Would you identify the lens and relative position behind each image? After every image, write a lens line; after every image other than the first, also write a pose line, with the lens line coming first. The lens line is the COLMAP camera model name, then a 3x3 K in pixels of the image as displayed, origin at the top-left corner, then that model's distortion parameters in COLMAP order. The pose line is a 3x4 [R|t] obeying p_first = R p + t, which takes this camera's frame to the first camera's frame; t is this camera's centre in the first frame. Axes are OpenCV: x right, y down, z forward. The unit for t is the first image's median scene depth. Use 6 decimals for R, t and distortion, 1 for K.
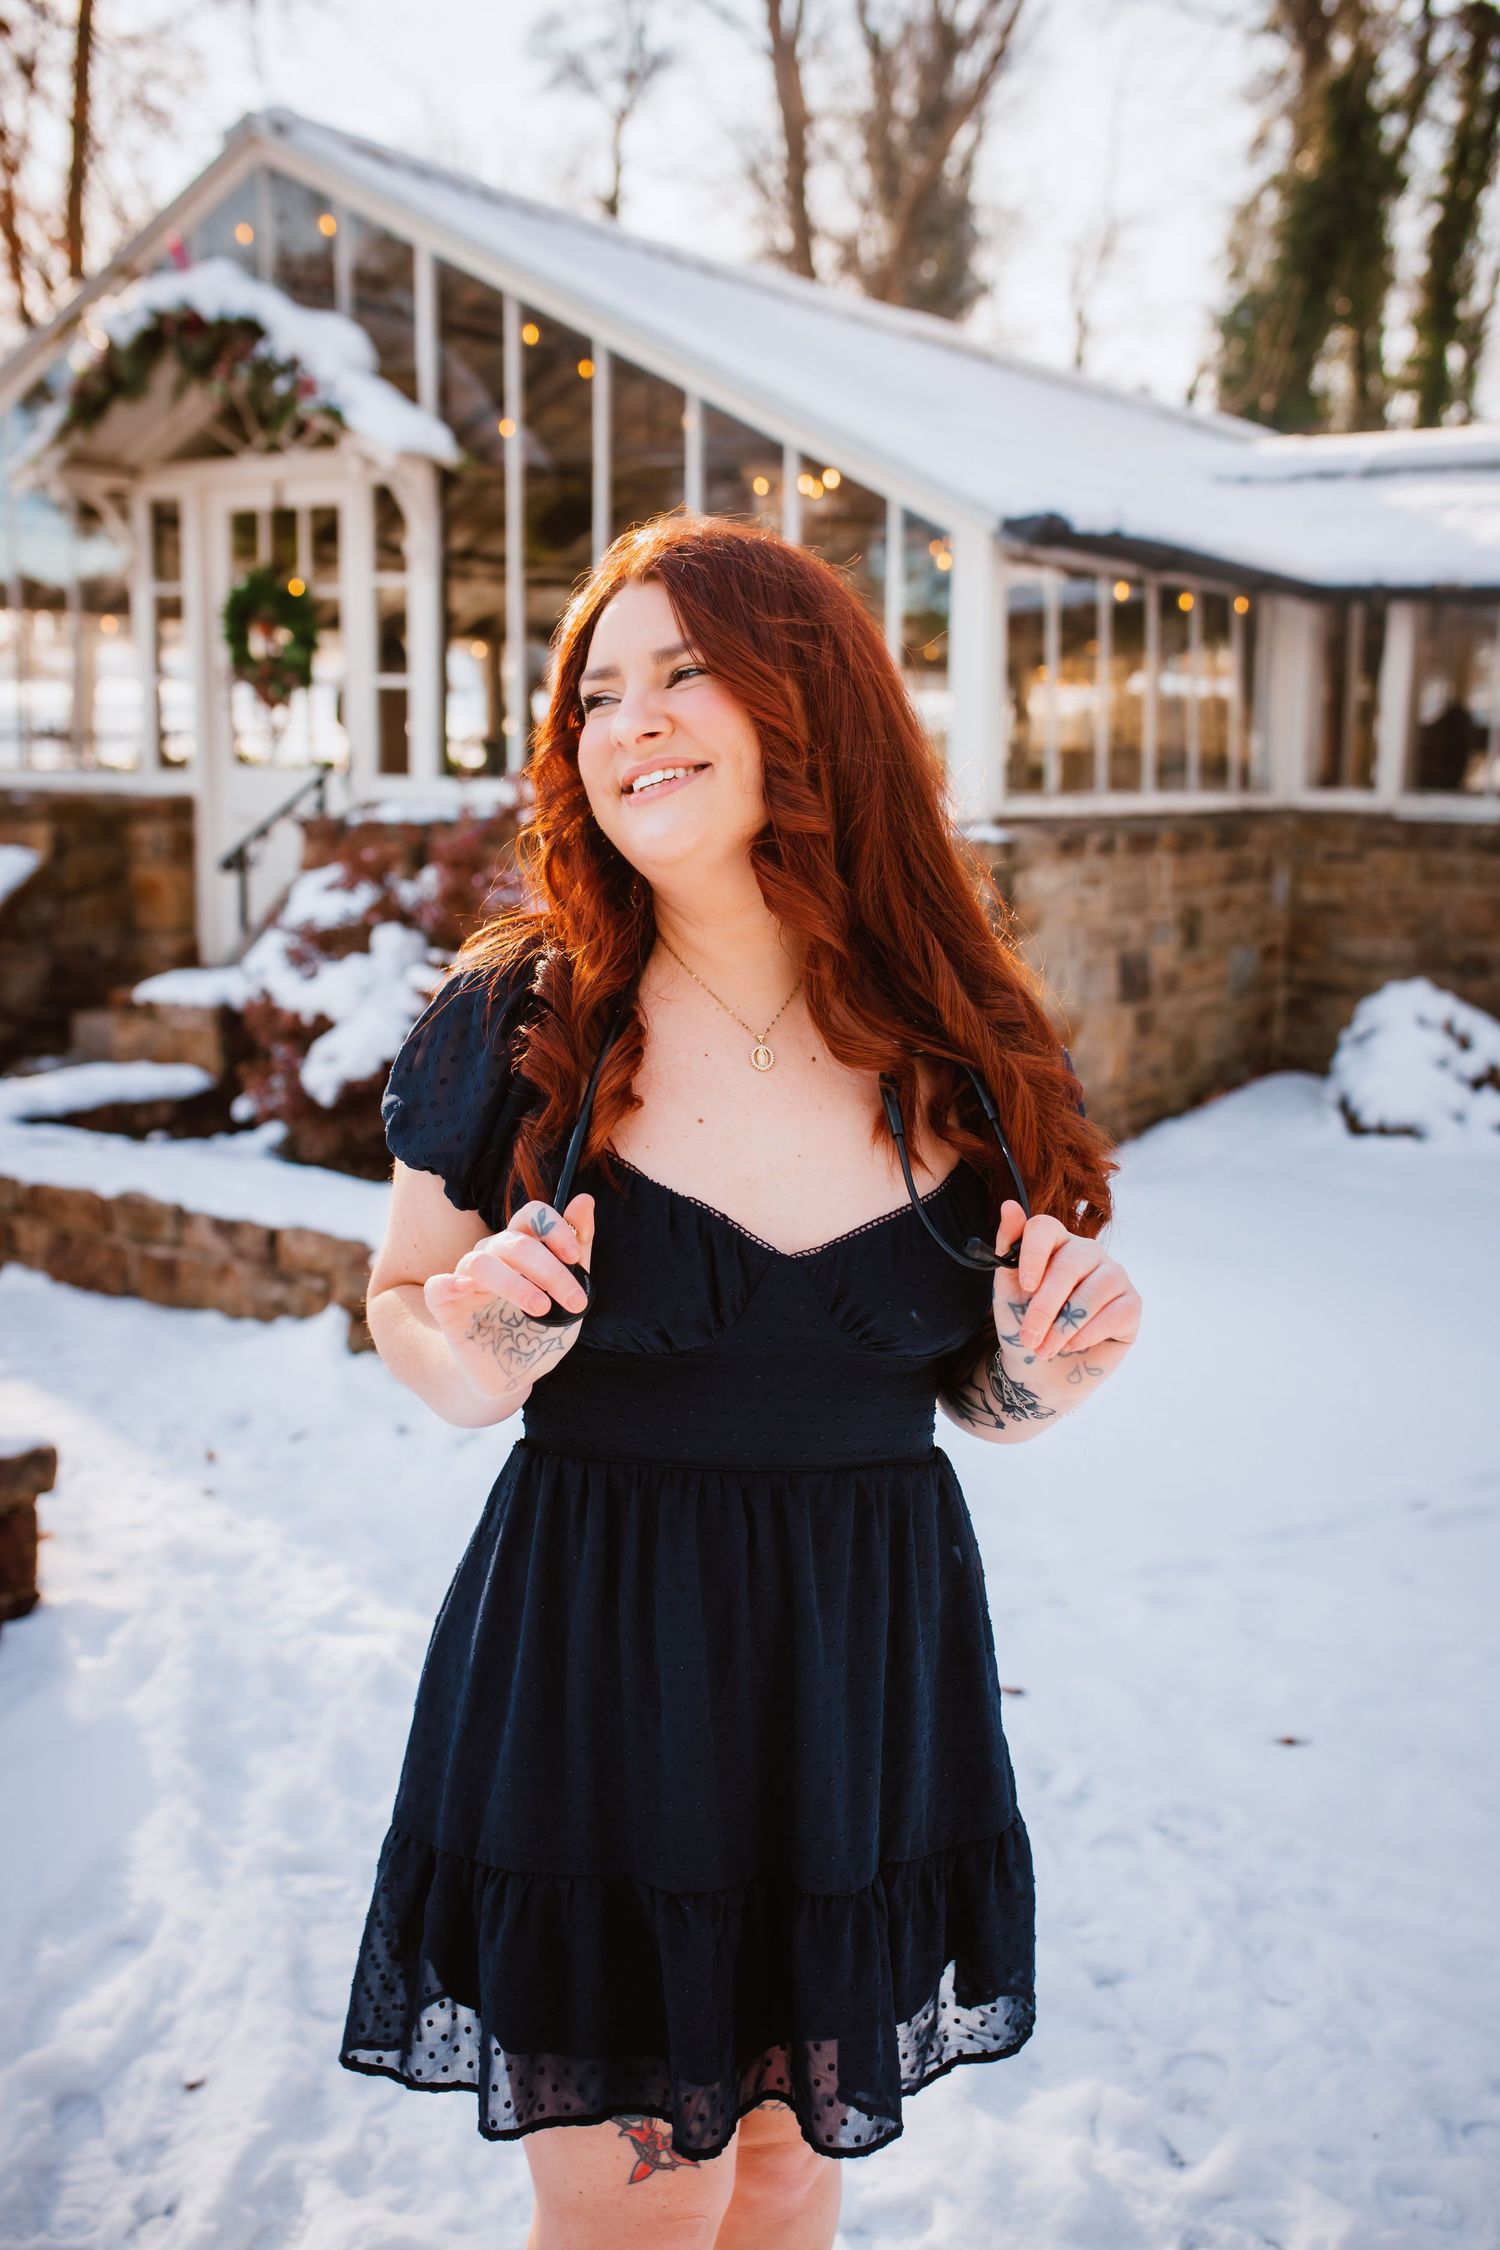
lens RADIAL K [[2192.7, 0, 750.0], [0, 2192.7, 1125.0], [0, 0, 1]] dist [-0.020234, 0.005859]
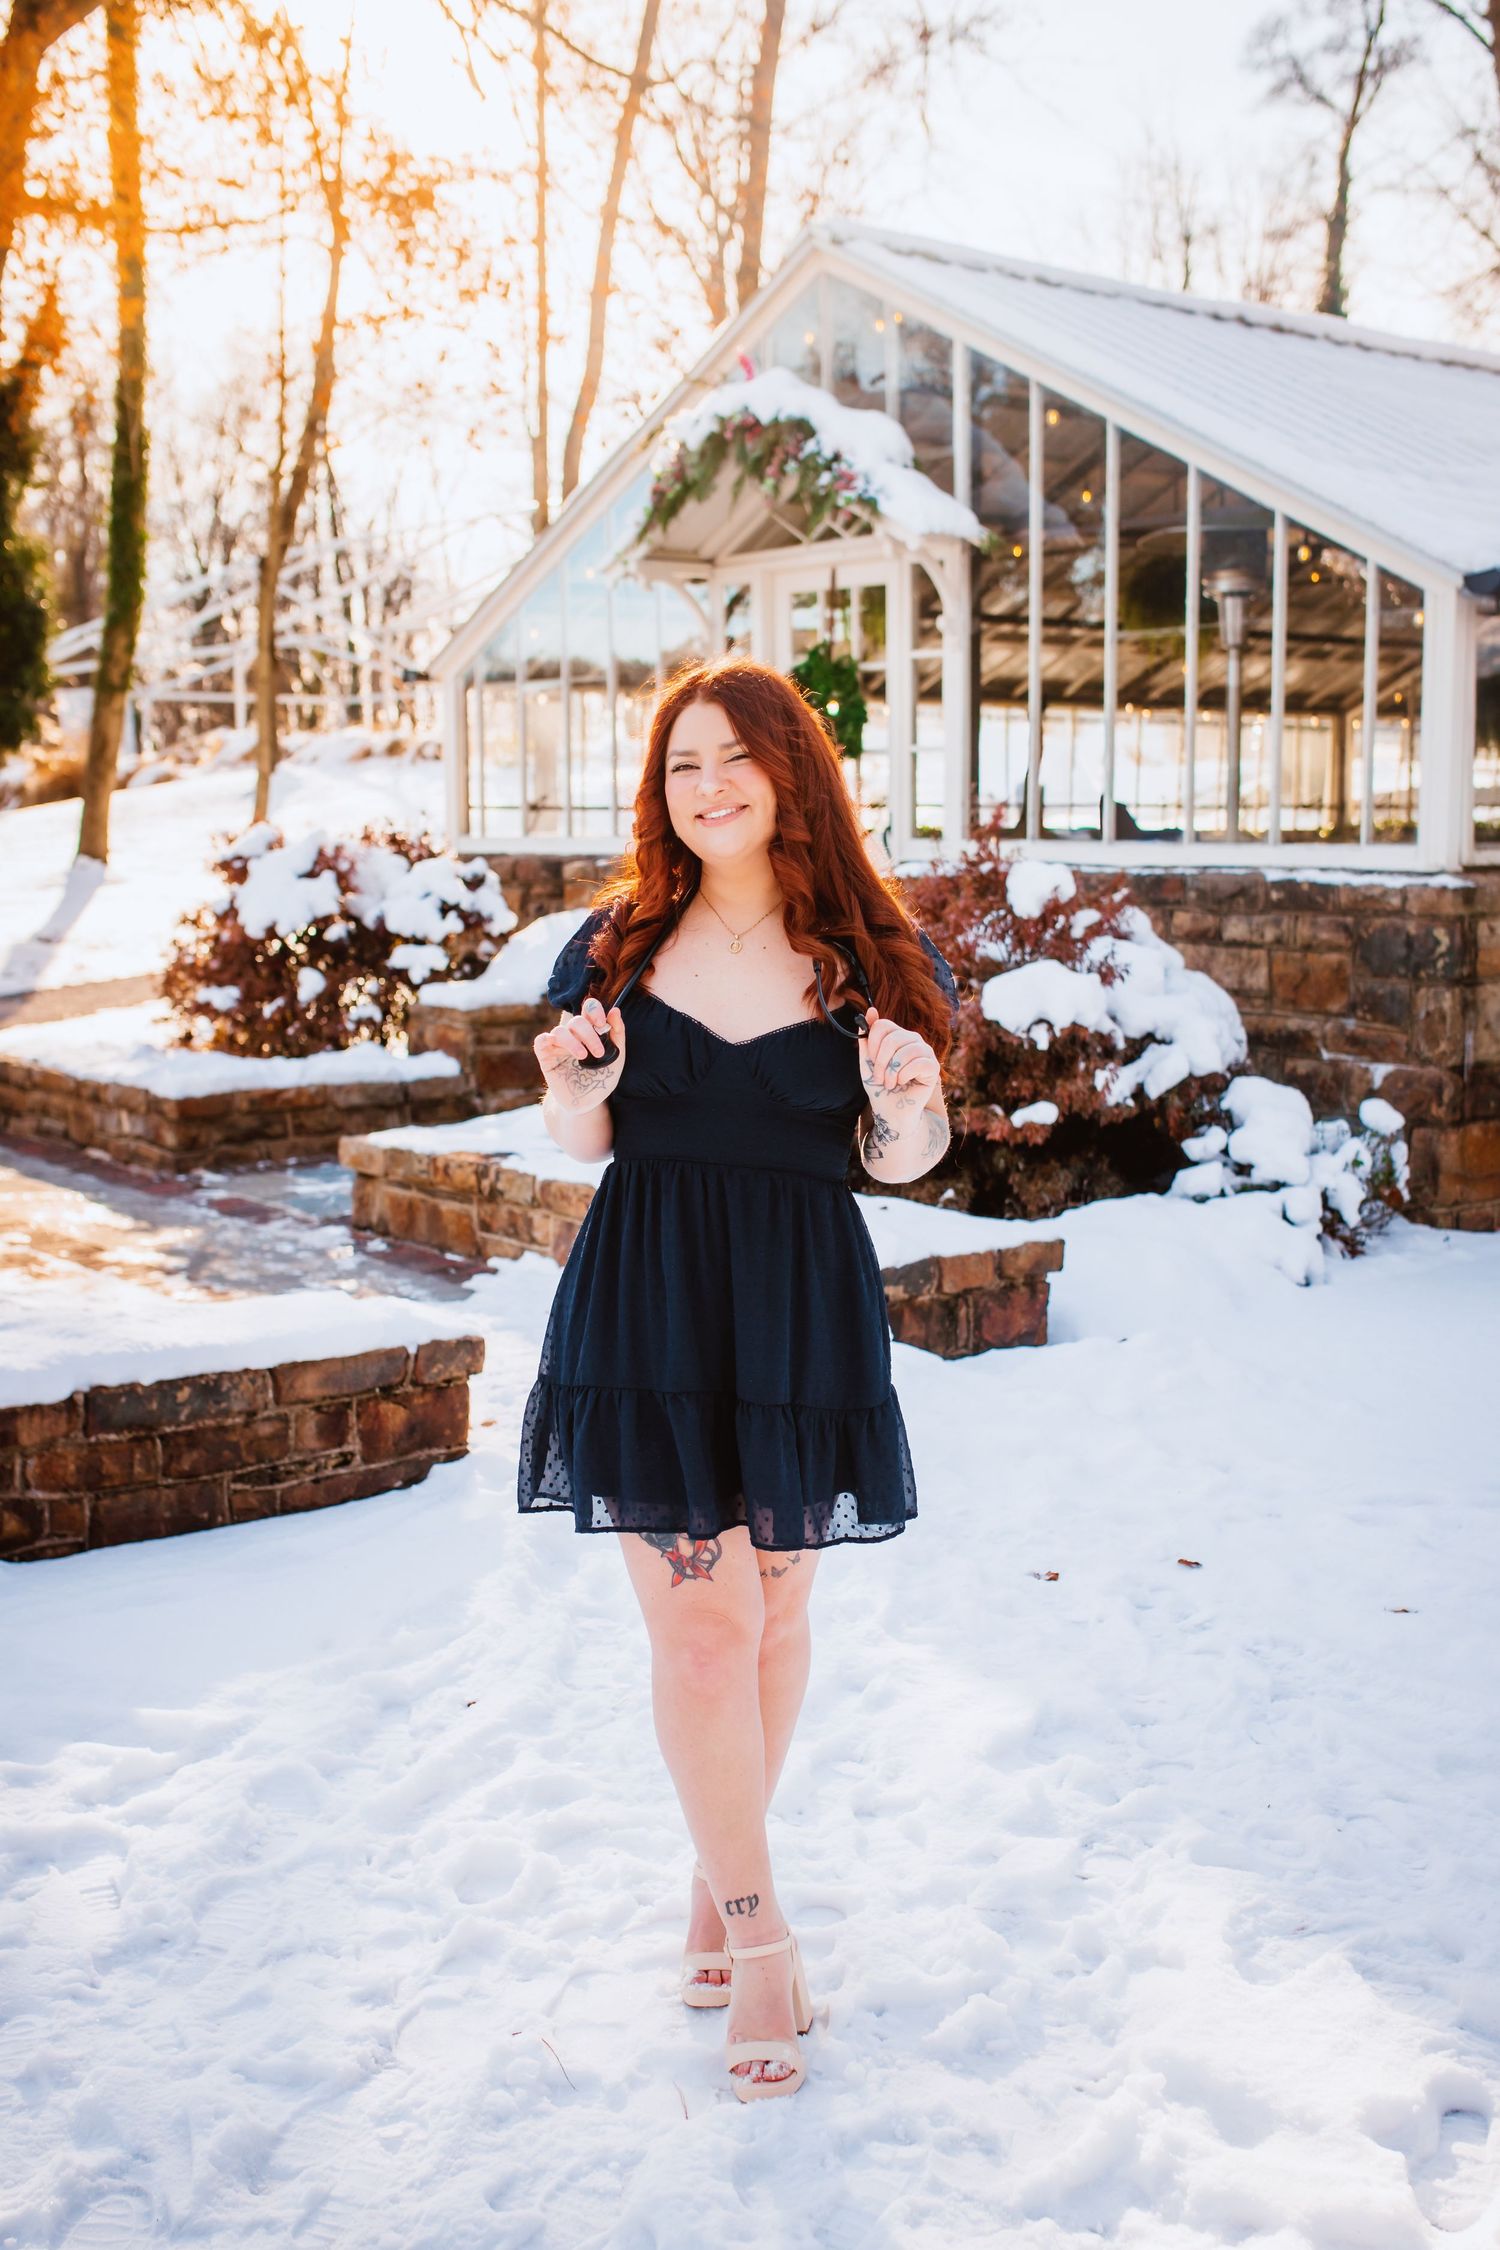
lens RADIAL K [[2415.3, 0, 781.5], [0, 2415.3, 1228.7], [0, 0, 1]] dist [-0.003845, 0.001723]
pose [[0.956451, 0.031376, -0.290201, 0.119499], [-0.032746, 0.999464, 0.000135, 0.033492], [0.290050, 0.009374, 0.956966, -0.145951]]
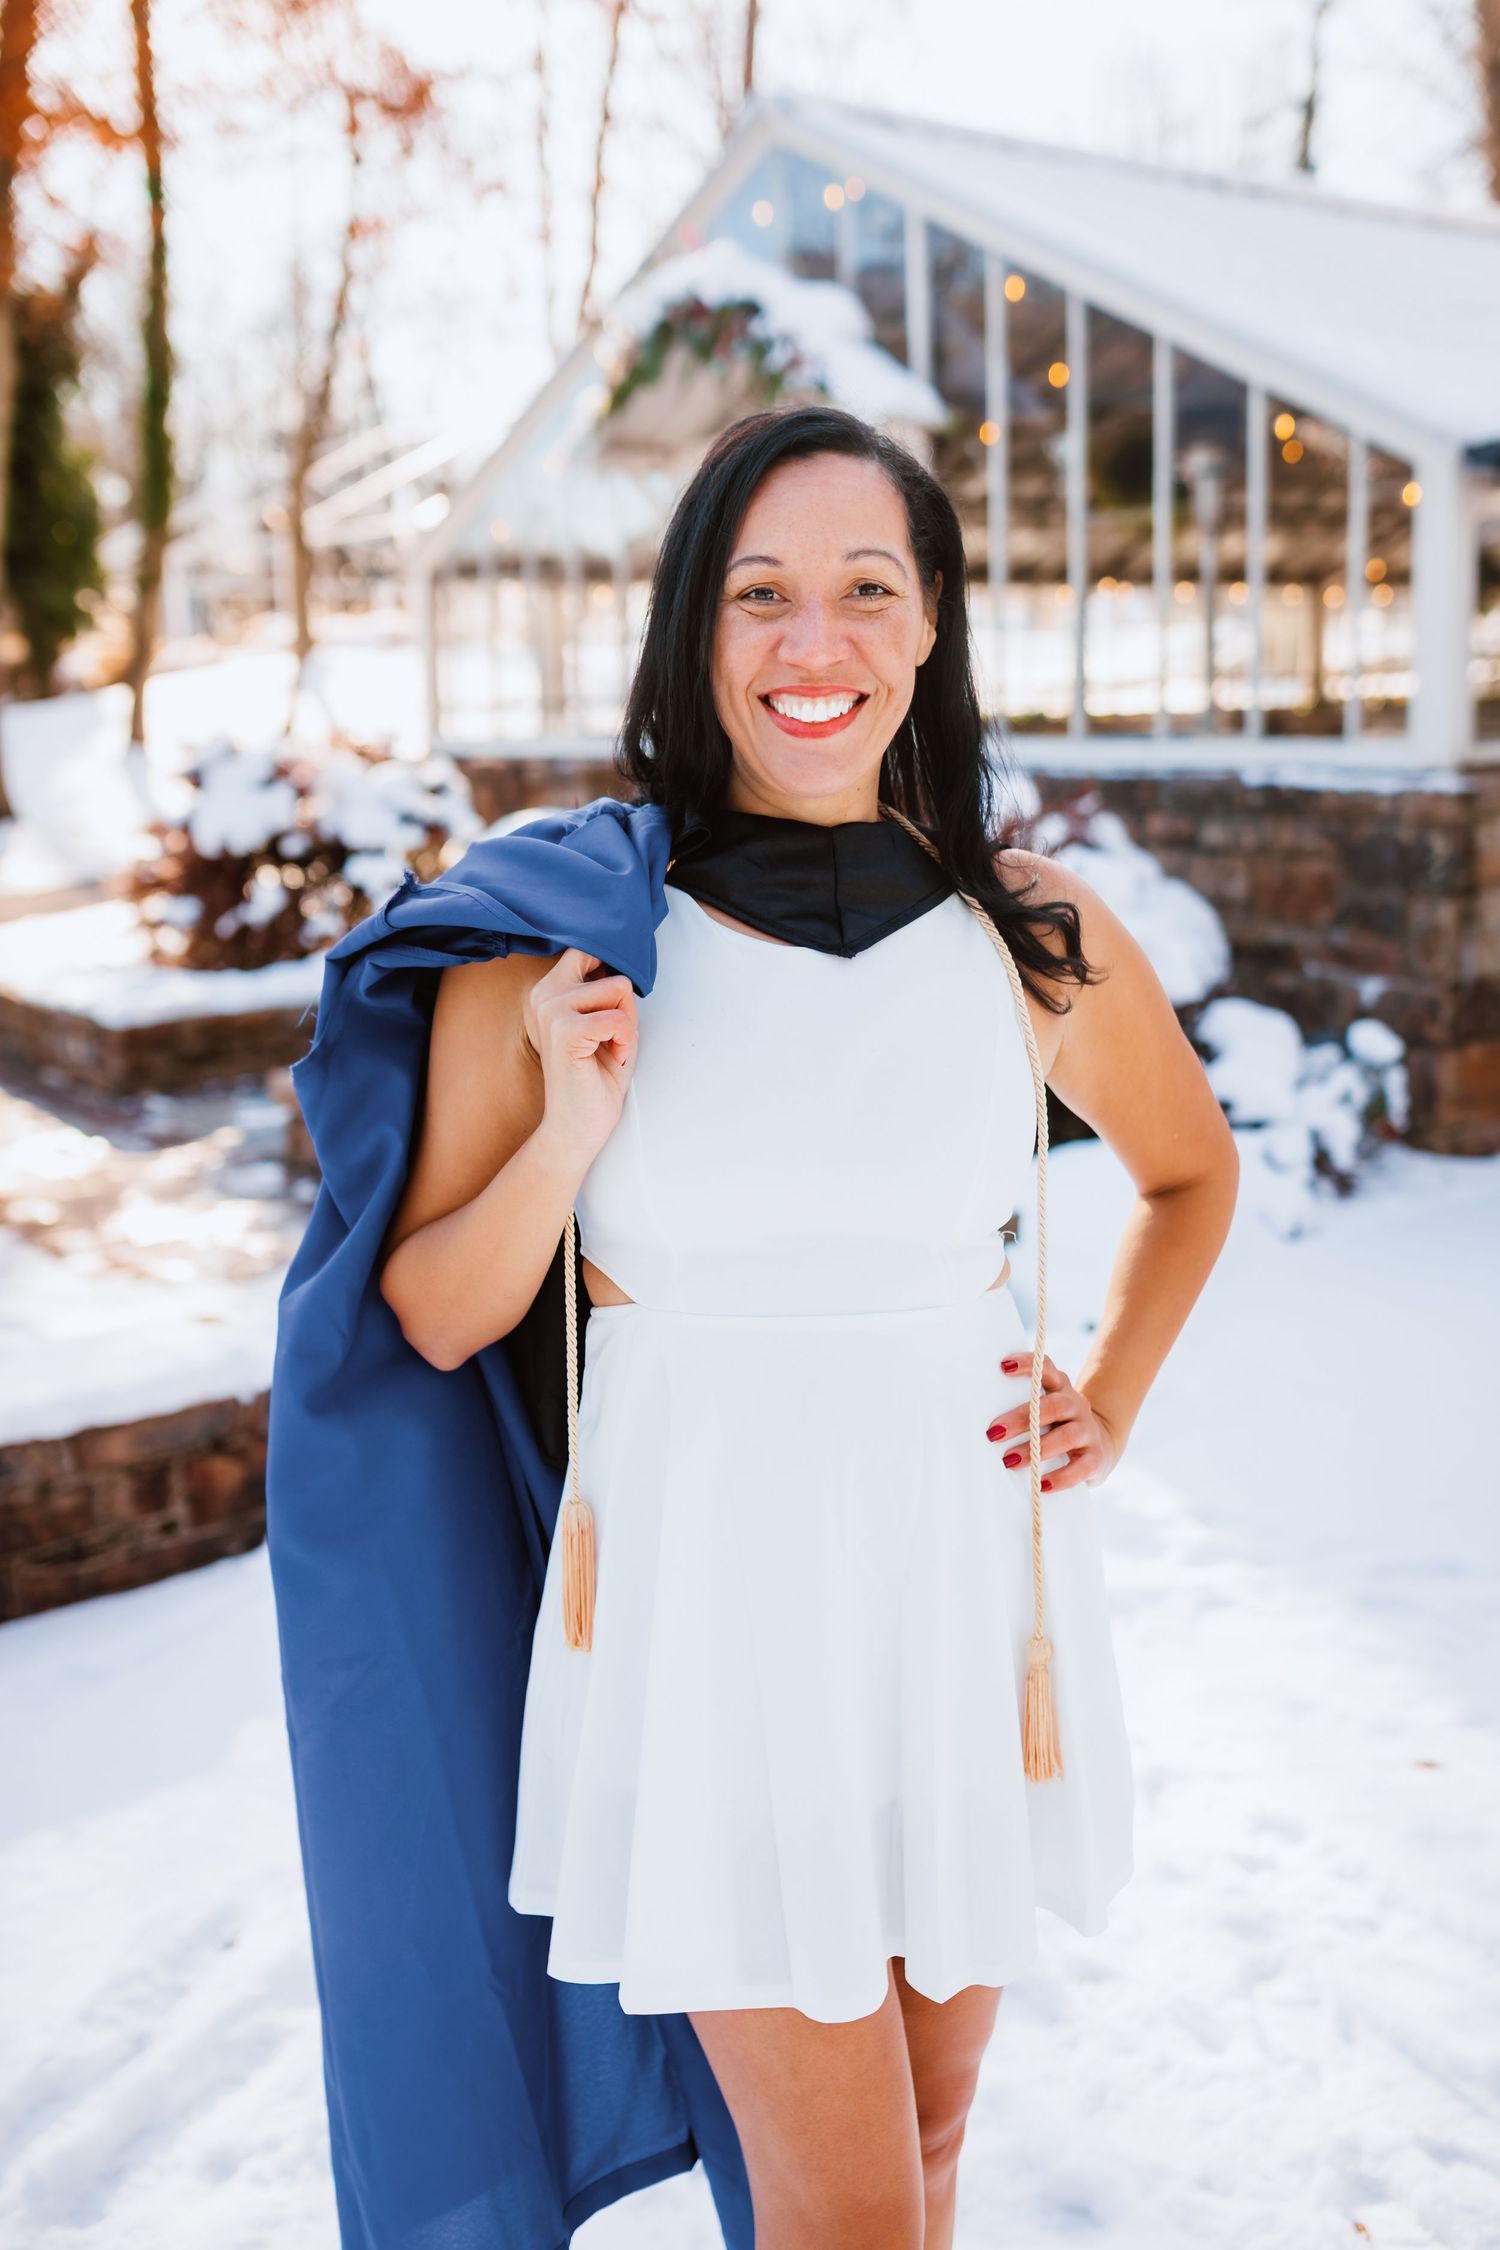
lens RADIAL K [[2177.1, 0, 750.0], [0, 2177.1, 1125.0], [0, 0, 1]] dist [0.000701, 0.013828]
pose [[0.948771, 0.024506, -0.315014, 0.103392], [-0.014938, 0.999352, 0.032753, -0.009374], [0.315612, -0.026370, 0.948522, 0.005123]]
